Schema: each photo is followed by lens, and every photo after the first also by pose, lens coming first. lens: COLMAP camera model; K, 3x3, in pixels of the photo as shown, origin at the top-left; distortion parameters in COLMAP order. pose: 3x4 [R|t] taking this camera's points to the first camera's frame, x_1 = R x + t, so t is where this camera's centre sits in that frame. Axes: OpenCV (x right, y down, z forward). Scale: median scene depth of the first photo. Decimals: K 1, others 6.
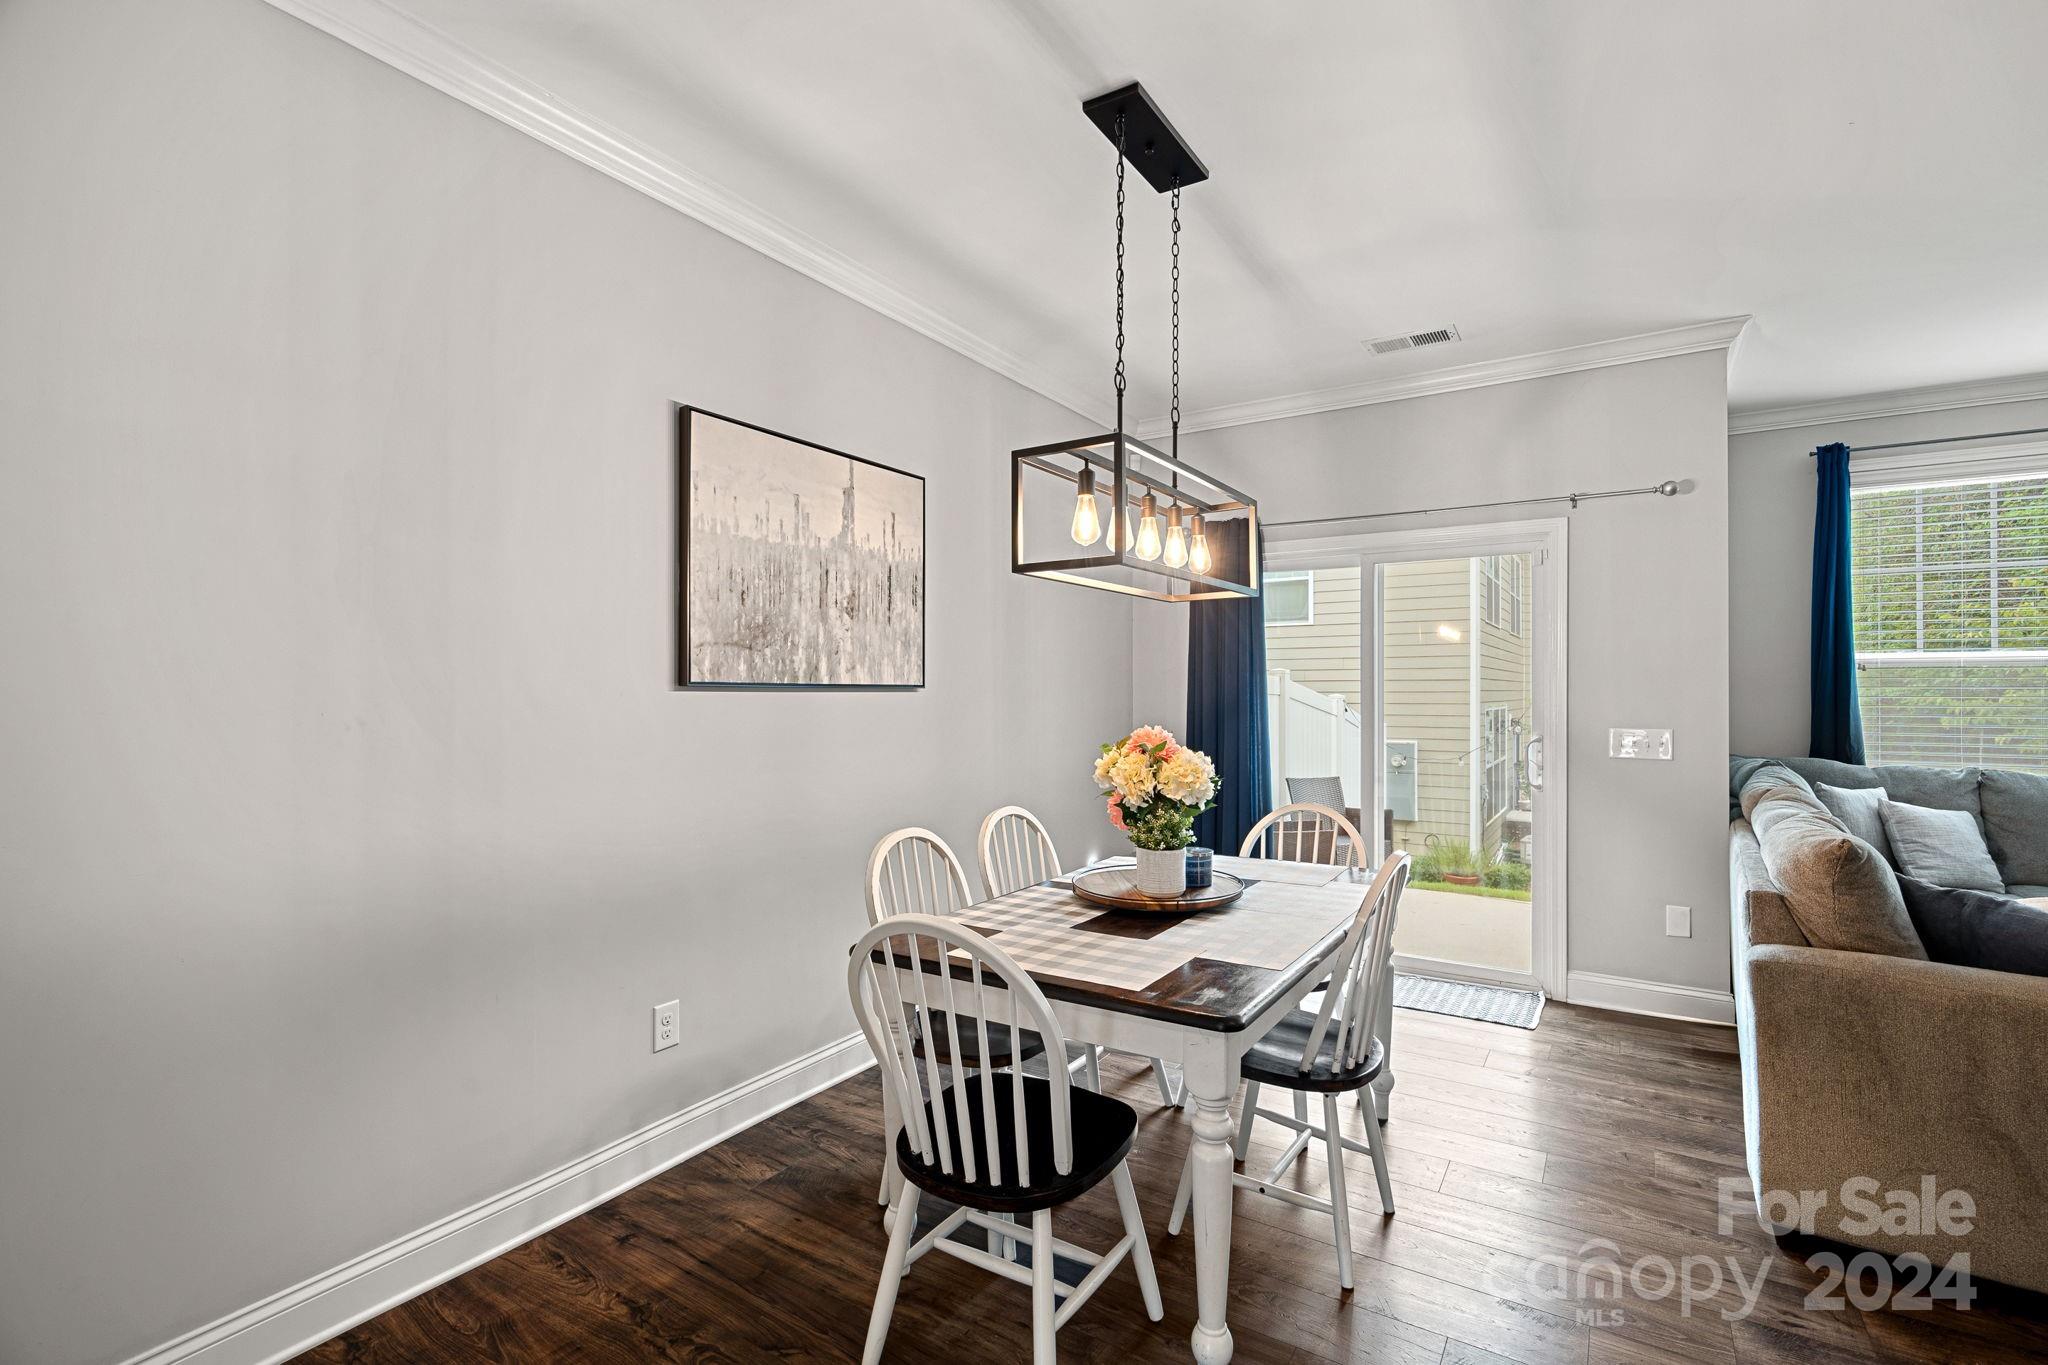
lens RADIAL K [[928.4, 0, 1022.4], [0, 928.4, 685.5], [0, 0, 1]] dist [-0.000428, 0.001440]
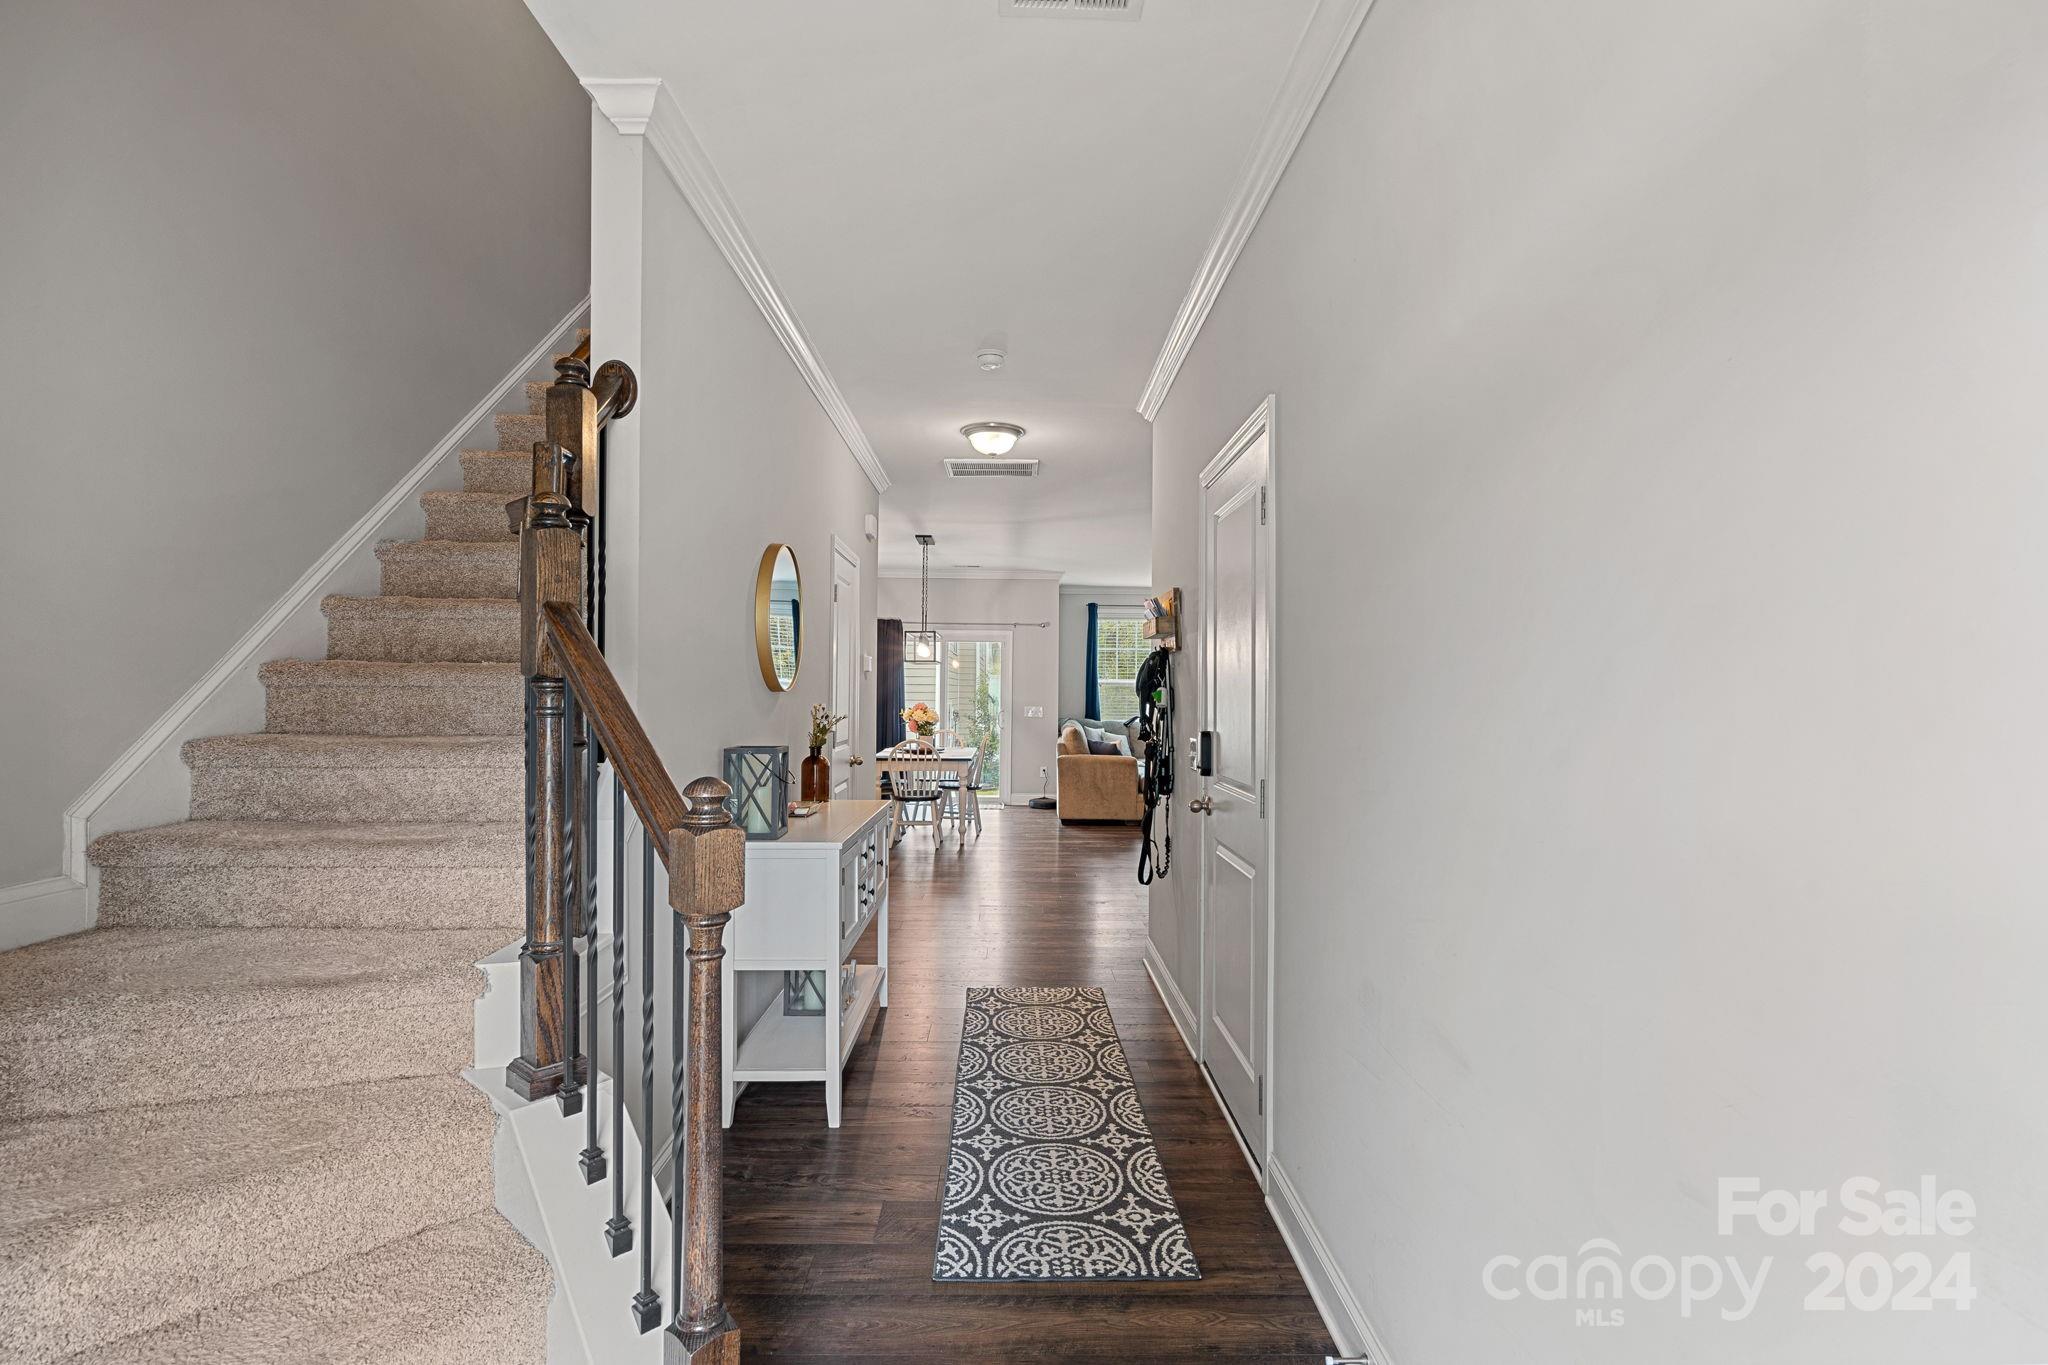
lens RADIAL K [[928.4, 0, 1023.6], [0, 928.4, 693.8], [0, 0, 1]] dist [-0.000428, 0.001440]
pose [[0.834322, 0.005337, 0.551252, -0.882805], [-0.006966, 0.999975, 0.000863, 0.005205], [-0.551234, -0.004560, 0.834338, -1.289688]]
